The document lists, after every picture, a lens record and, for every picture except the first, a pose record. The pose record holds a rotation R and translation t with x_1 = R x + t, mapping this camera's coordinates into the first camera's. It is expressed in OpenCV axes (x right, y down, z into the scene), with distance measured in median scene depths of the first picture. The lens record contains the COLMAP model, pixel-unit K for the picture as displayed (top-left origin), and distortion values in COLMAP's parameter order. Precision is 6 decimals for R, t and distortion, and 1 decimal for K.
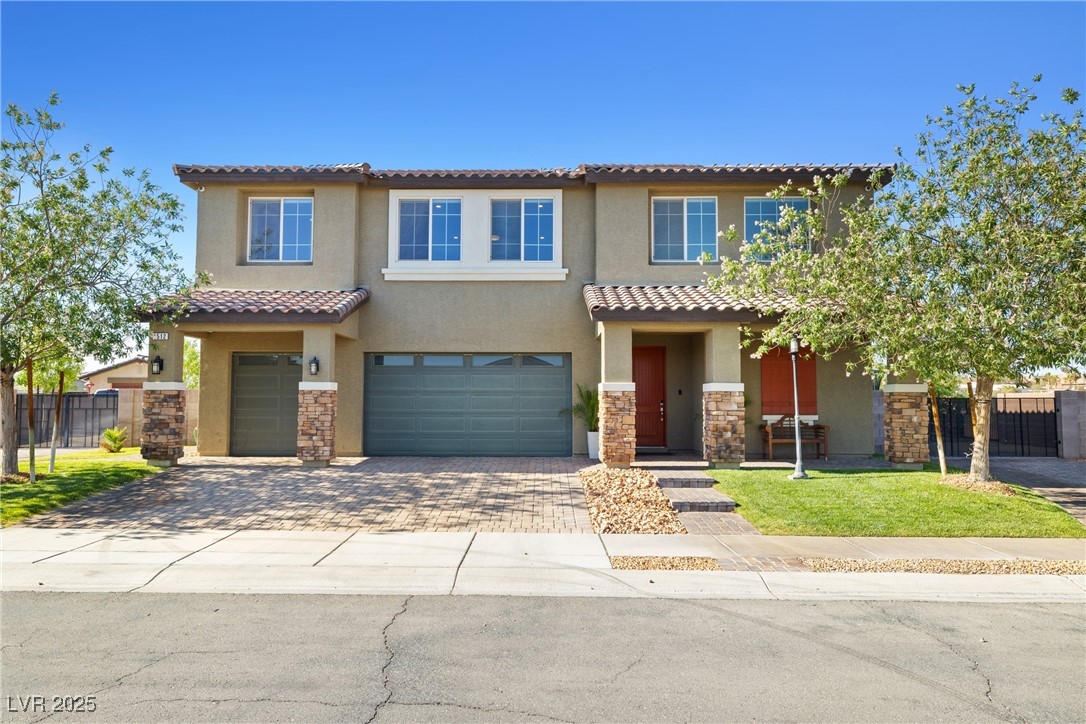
lens RADIAL K [[738.3, 0, 542.7], [0, 738.3, 355.8], [0, 0, 1]] dist [0.008060, 0.000773]
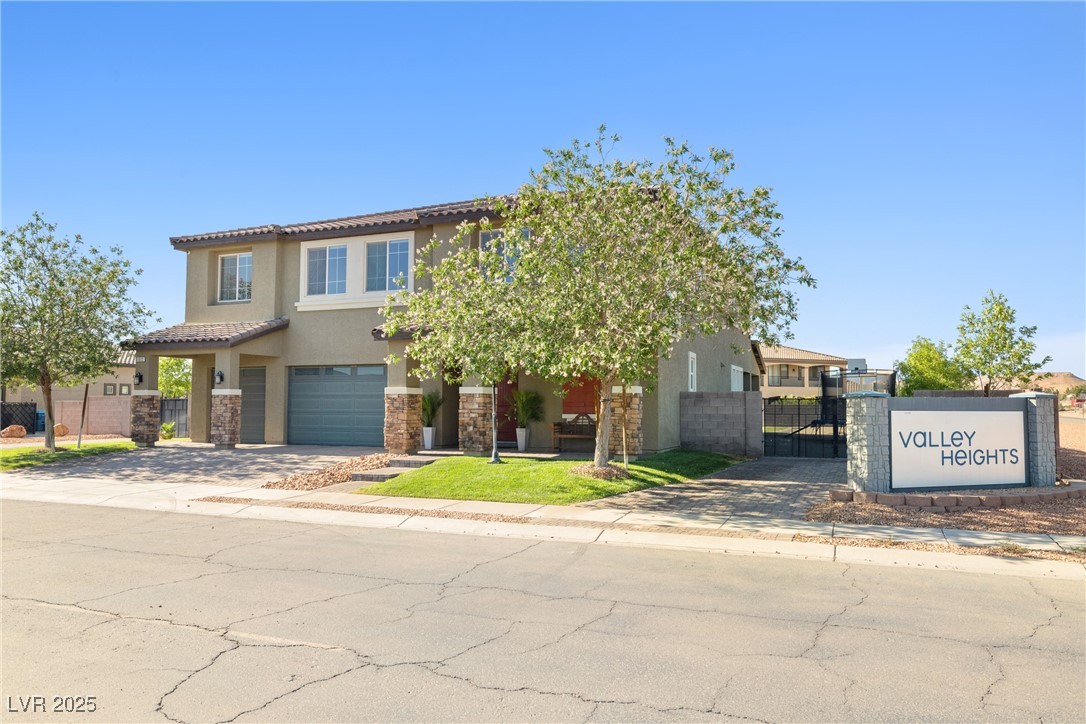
lens RADIAL K [[798.9, 0, 543.7], [0, 798.9, 367.1], [0, 0, 1]] dist [0.001367, 0.000364]
pose [[0.929679, -0.019318, -0.367864, 0.718883], [0.023638, 0.999694, 0.007240, -0.002671], [0.367612, -0.015427, 0.929851, -0.166965]]
